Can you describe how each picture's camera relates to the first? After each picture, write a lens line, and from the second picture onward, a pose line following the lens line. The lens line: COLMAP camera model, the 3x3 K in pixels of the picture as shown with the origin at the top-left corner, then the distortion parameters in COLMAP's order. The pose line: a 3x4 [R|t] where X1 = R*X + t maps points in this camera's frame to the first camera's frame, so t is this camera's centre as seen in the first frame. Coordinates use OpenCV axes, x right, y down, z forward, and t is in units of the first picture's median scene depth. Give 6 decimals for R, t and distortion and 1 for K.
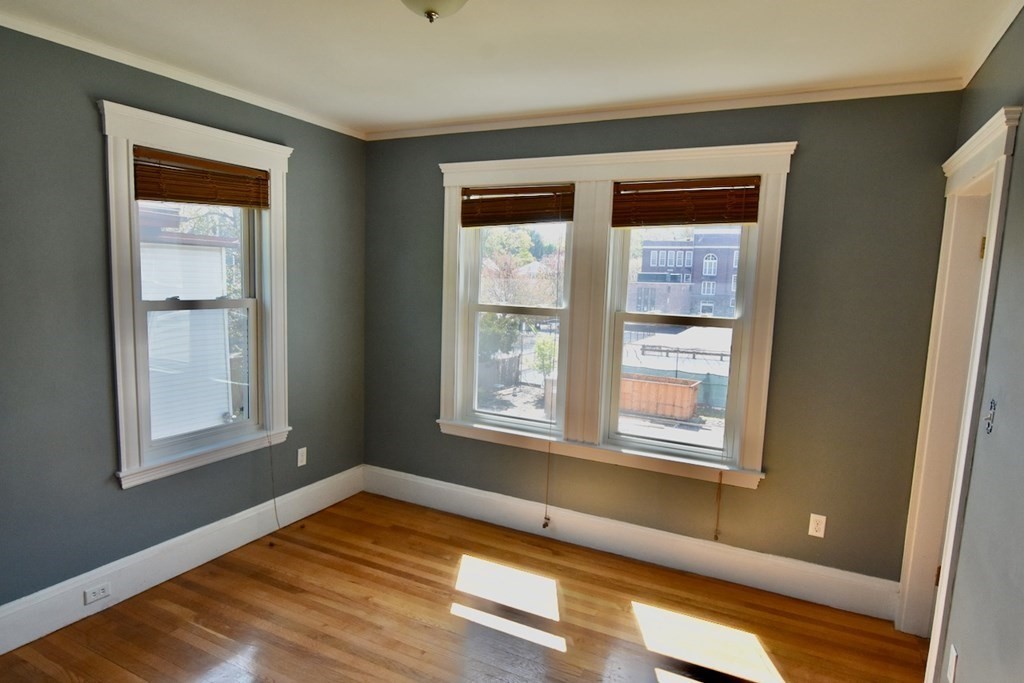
lens RADIAL K [[608.0, 0, 512.0], [0, 608.0, 341.5], [0, 0, 1]] dist [-0.002948, -0.001298]
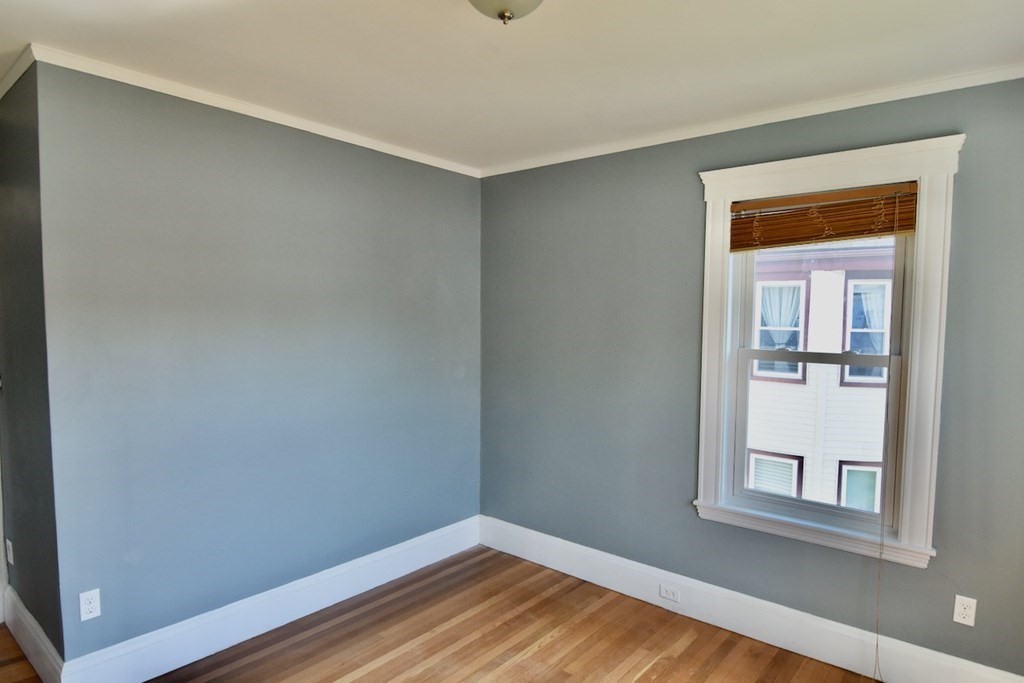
lens RADIAL K [[603.0, 0, 513.1], [0, 603.0, 352.7], [0, 0, 1]] dist [-0.004679, -0.003554]
pose [[-0.212776, 0.027647, -0.976710, 0.467780], [-0.128651, 0.990105, 0.056053, -0.066207], [0.968594, 0.137581, -0.207114, 0.828986]]
